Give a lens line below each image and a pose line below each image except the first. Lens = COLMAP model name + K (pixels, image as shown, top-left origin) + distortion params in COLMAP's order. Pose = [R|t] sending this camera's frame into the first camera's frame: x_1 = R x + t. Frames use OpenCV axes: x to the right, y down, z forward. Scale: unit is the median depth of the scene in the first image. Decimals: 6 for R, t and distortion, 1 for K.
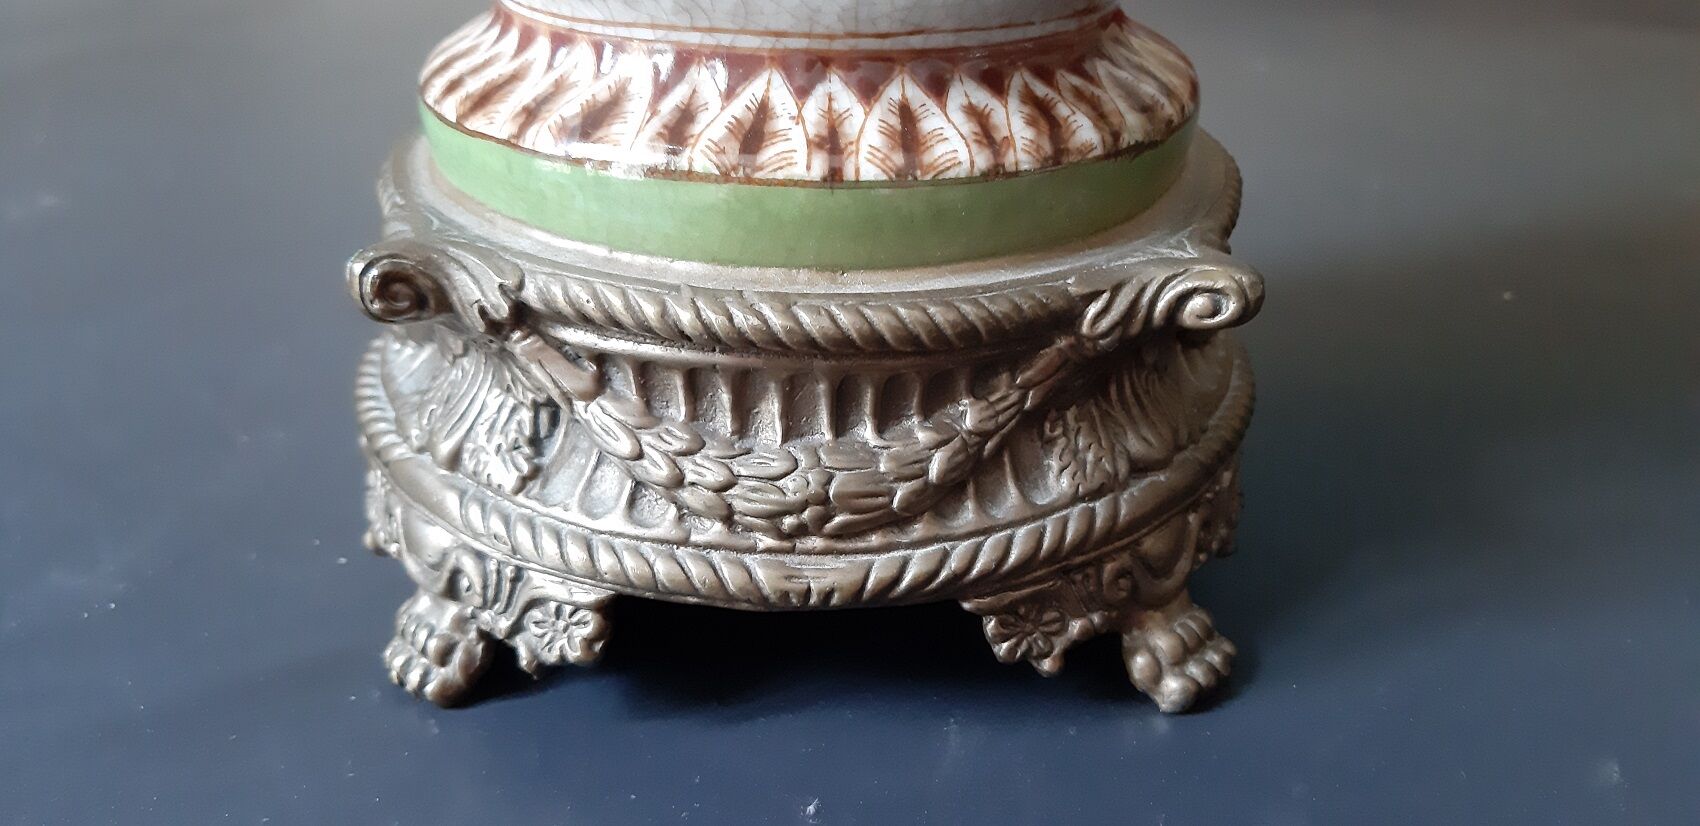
lens RADIAL K [[1453.9, 0, 846.9], [0, 1453.9, 411.8], [0, 0, 1]] dist [-0.010038, -0.004422]
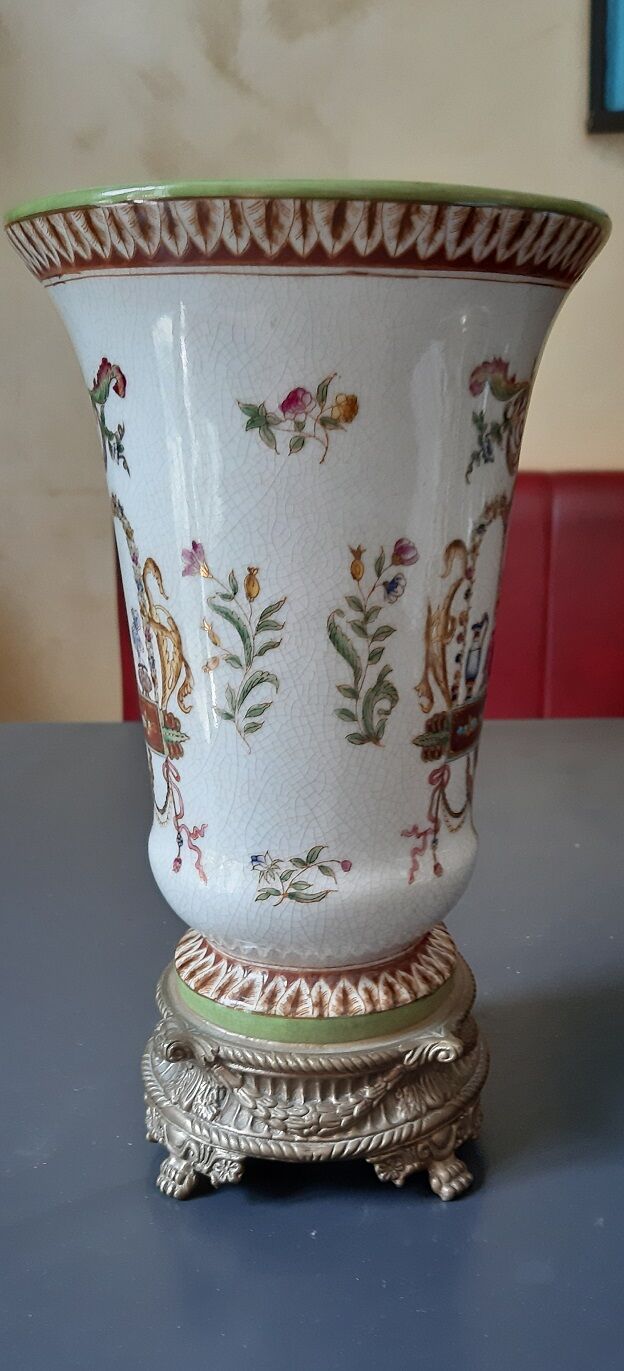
lens RADIAL K [[1062.4, 0, 361.7], [0, 1062.4, 746.9], [0, 0, 1]] dist [-0.044678, -0.007514]
pose [[0.999965, -0.004676, 0.006933, 0.060778], [0.006223, 0.969906, -0.243400, -0.154795], [-0.005586, 0.243435, 0.969901, -1.243953]]
